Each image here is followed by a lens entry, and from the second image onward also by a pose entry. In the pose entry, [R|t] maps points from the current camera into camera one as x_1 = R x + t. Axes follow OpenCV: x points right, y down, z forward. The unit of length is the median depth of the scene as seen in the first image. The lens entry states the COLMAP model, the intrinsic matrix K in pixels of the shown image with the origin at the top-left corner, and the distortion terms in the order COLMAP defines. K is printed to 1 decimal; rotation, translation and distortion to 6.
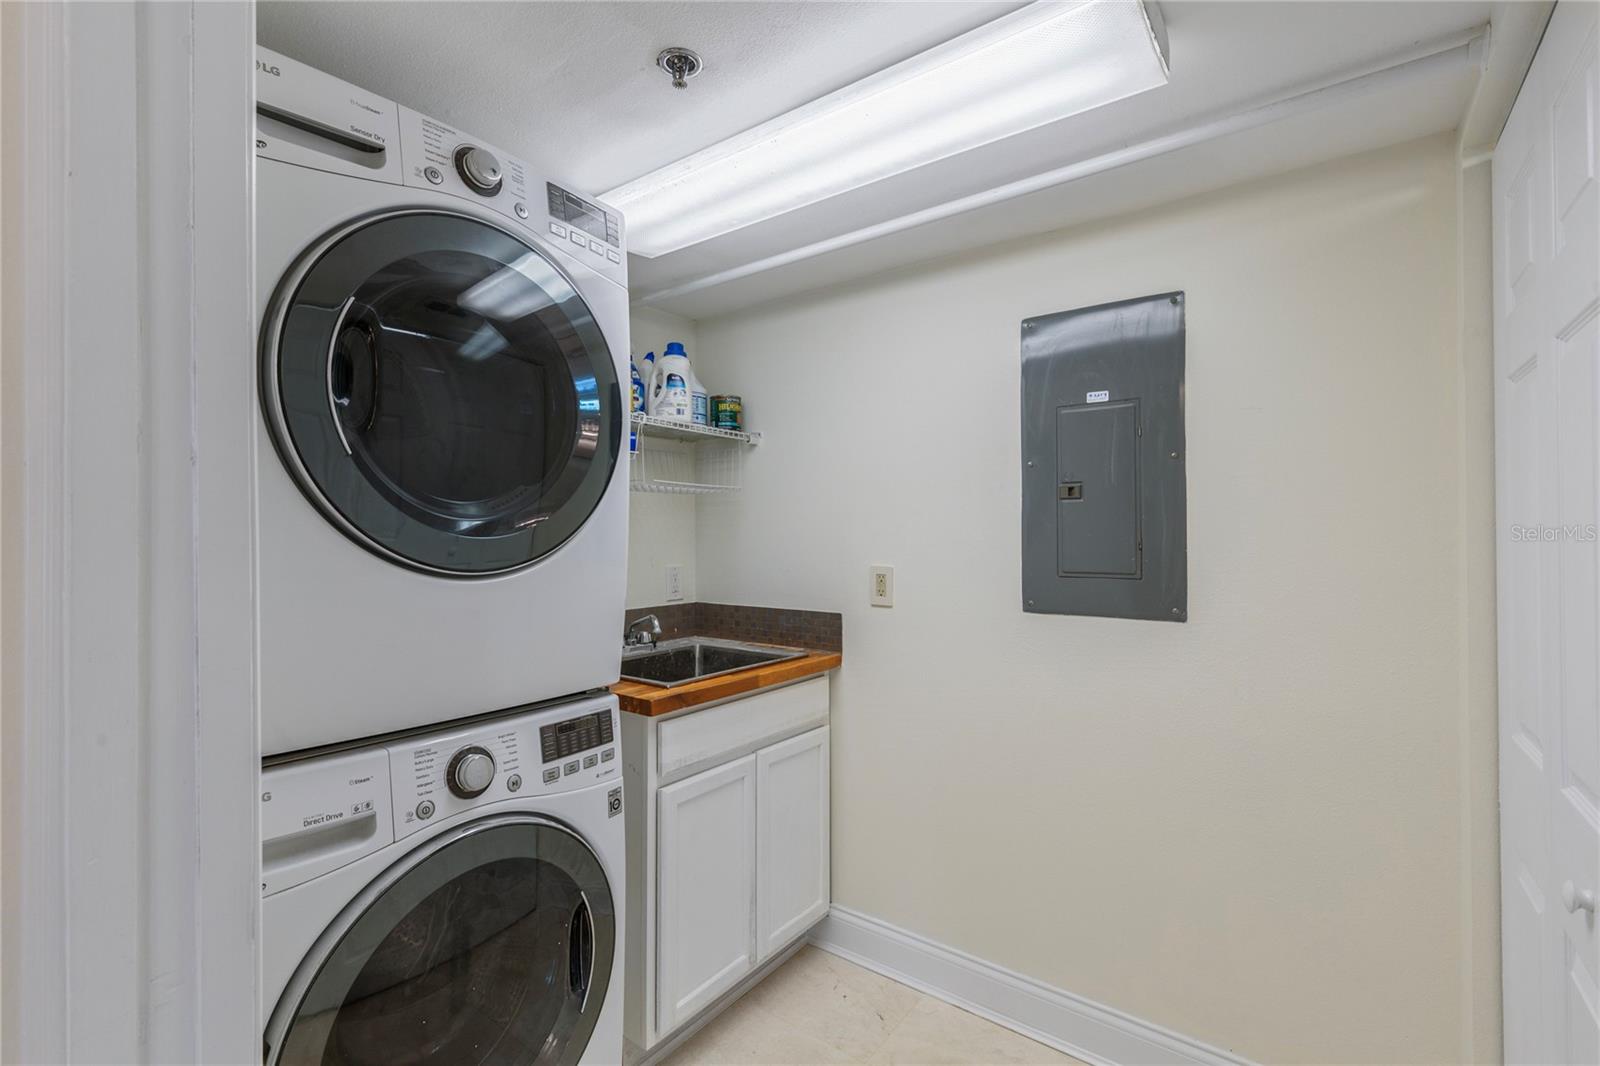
lens RADIAL K [[717.8, 0, 797.9], [0, 717.8, 532.7], [0, 0, 1]] dist [0.002575, -0.000163]
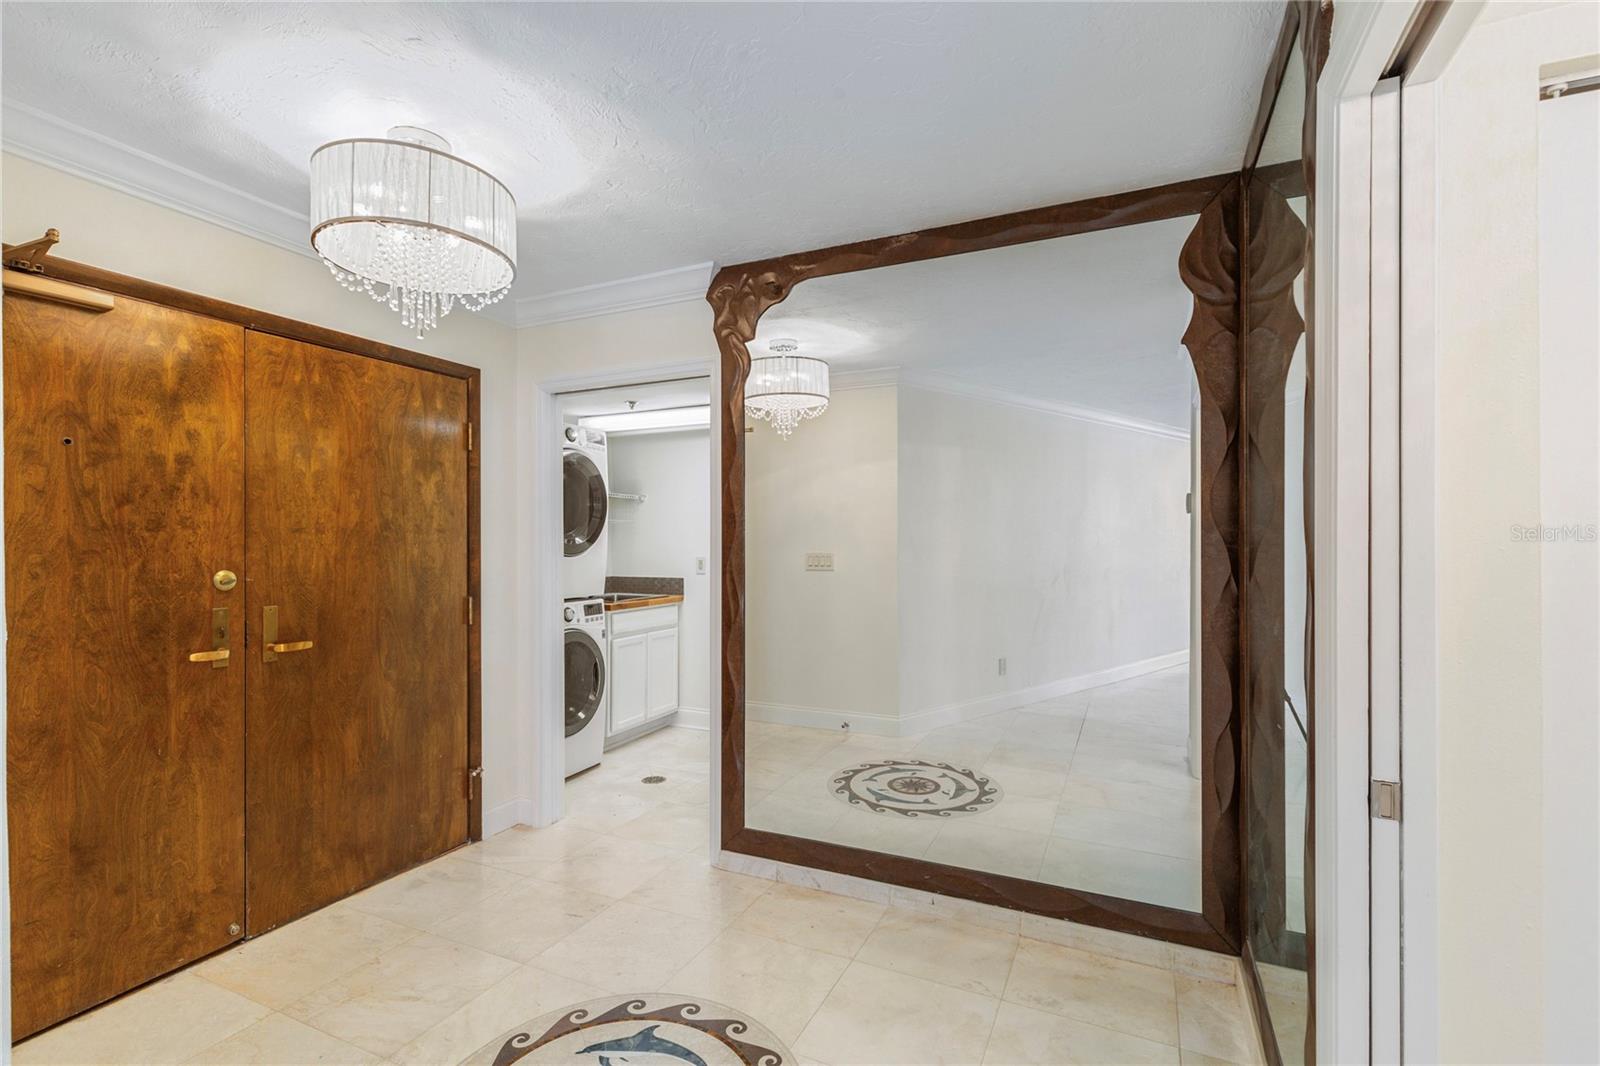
lens RADIAL K [[717.8, 0, 797.9], [0, 717.8, 532.7], [0, 0, 1]] dist [0.002575, -0.000163]
pose [[0.979043, 0.004329, 0.203609, -0.081209], [-0.002611, 0.999959, -0.008705, -0.017559], [-0.203638, 0.007991, 0.979014, -2.178793]]
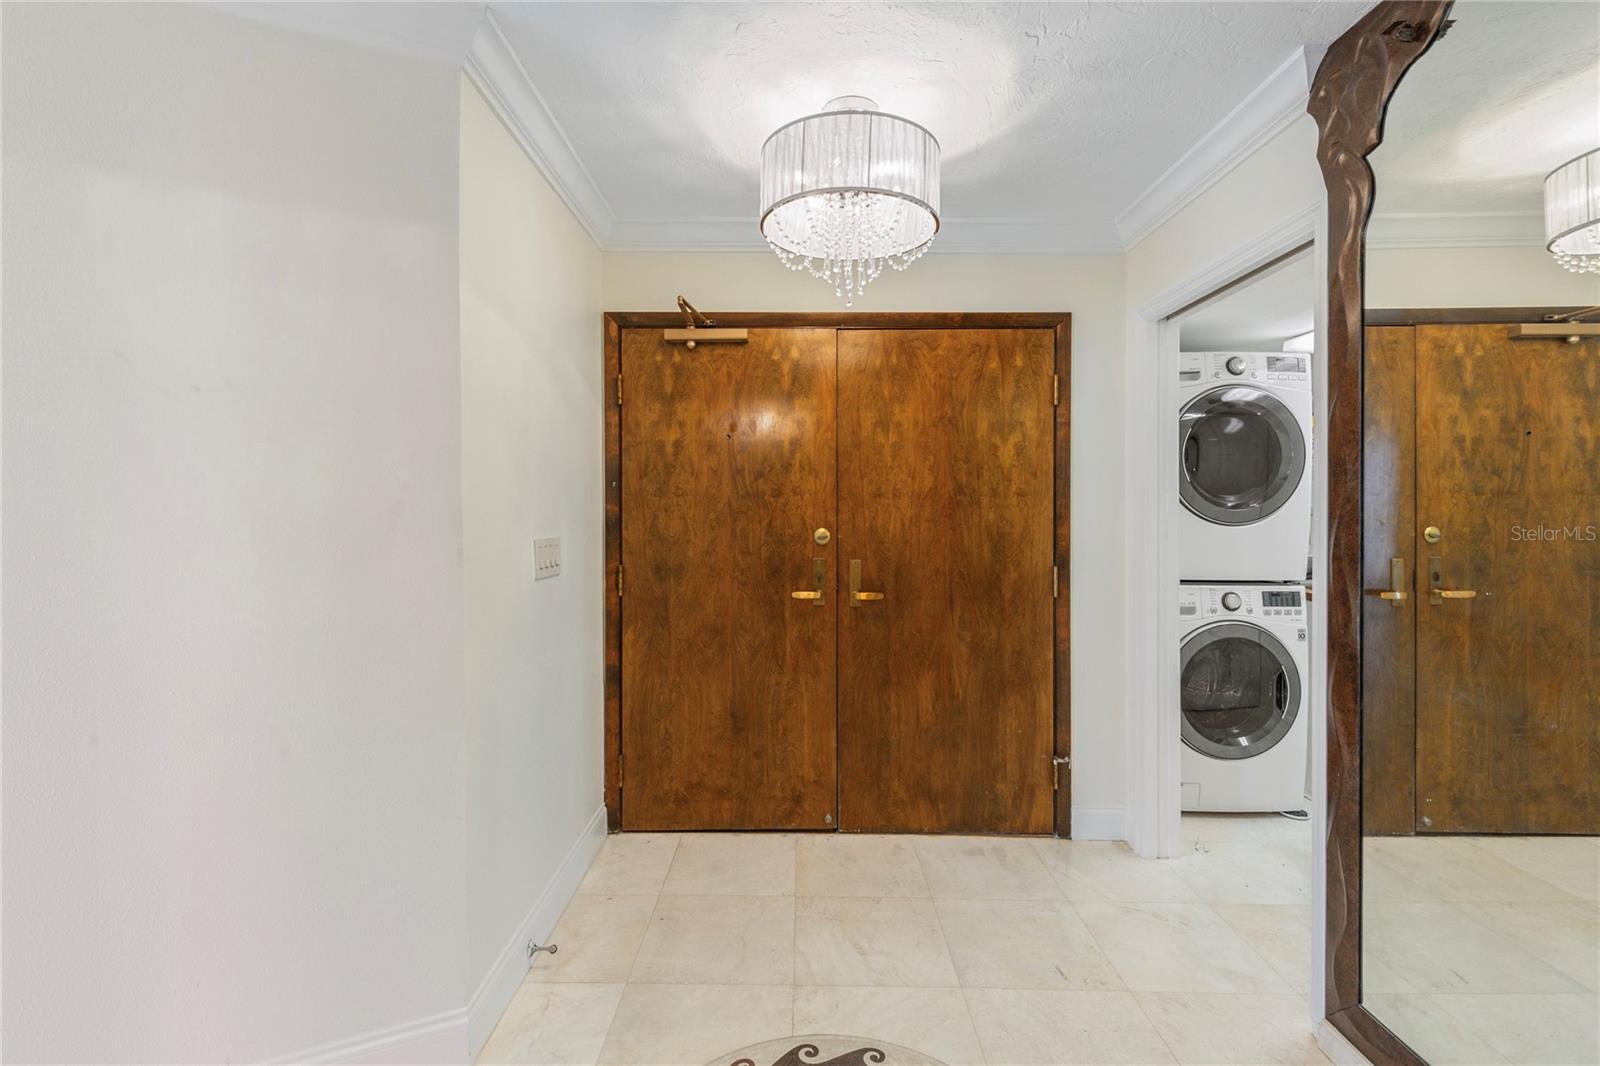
lens RADIAL K [[719.7, 0, 797.2], [0, 719.7, 506.7], [0, 0, 1]] dist [0.002052, -0.000050]
pose [[0.595096, 0.003373, -0.803647, 0.603280], [-0.000643, 0.999993, 0.003721, -0.010893], [0.803654, -0.001698, 0.595094, -1.556650]]
